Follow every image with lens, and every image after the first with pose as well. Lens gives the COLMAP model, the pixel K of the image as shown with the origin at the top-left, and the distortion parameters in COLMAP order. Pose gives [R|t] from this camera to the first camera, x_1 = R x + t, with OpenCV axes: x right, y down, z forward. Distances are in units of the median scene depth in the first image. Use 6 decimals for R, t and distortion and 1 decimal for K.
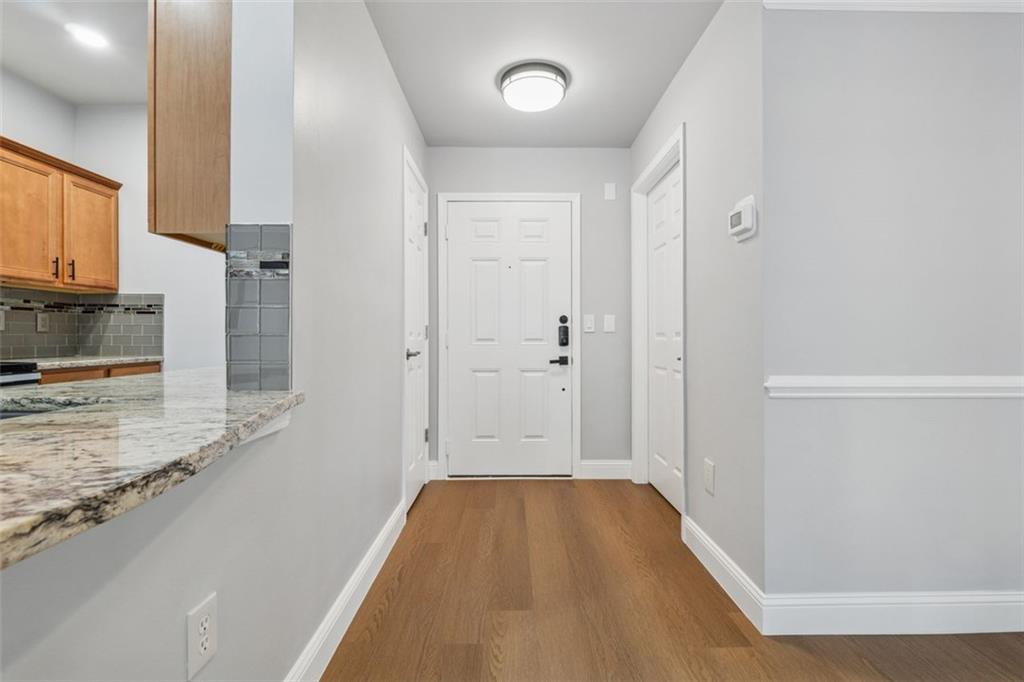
lens RADIAL K [[459.2, 0, 508.9], [0, 459.2, 336.8], [0, 0, 1]] dist [-0.010363, 0.000426]
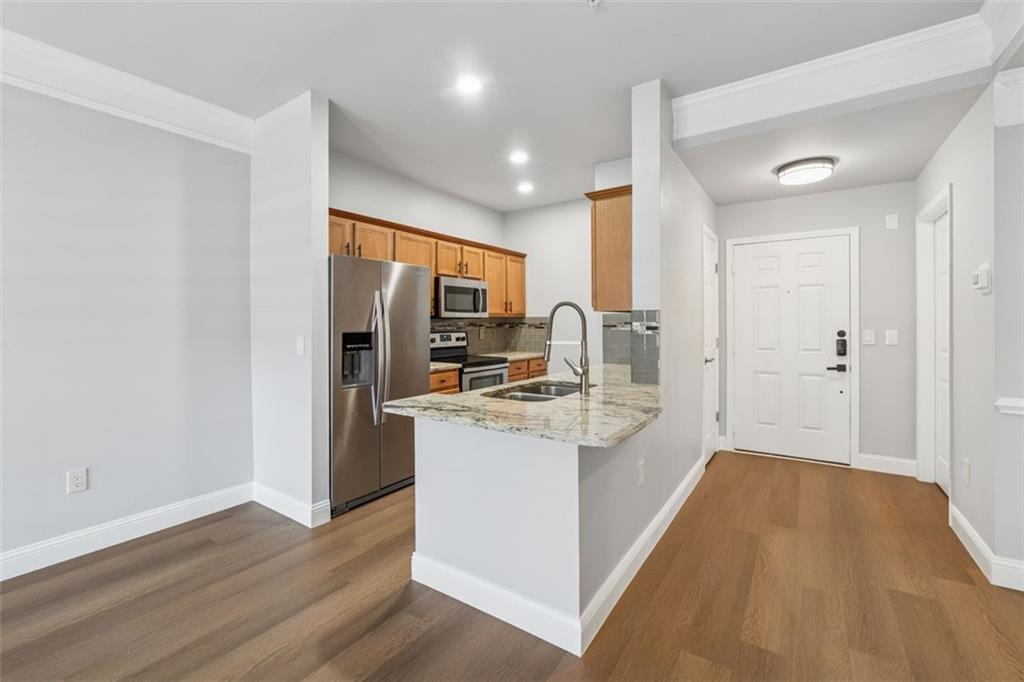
lens RADIAL K [[434.3, 0, 510.6], [0, 434.3, 326.4], [0, 0, 1]] dist [-0.006932, -0.000978]
pose [[0.828432, -0.000069, -0.560090, 0.040004], [0.003676, 0.999979, 0.005314, -0.073978], [0.560078, -0.006461, 0.828415, -0.469299]]
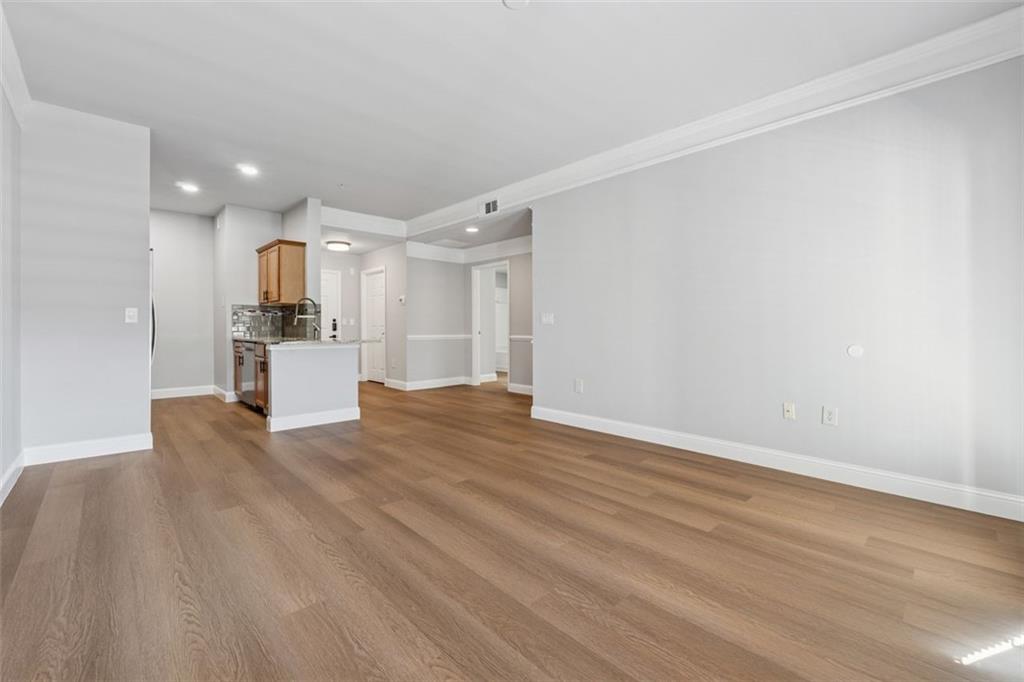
lens RADIAL K [[434.3, 0, 512.2], [0, 434.3, 327.9], [0, 0, 1]] dist [-0.006932, -0.000978]
pose [[0.728932, 0.000010, 0.684587, -0.894181], [0.000275, 1.000000, -0.000307, 0.005778], [-0.684586, 0.000412, 0.728932, -1.570699]]
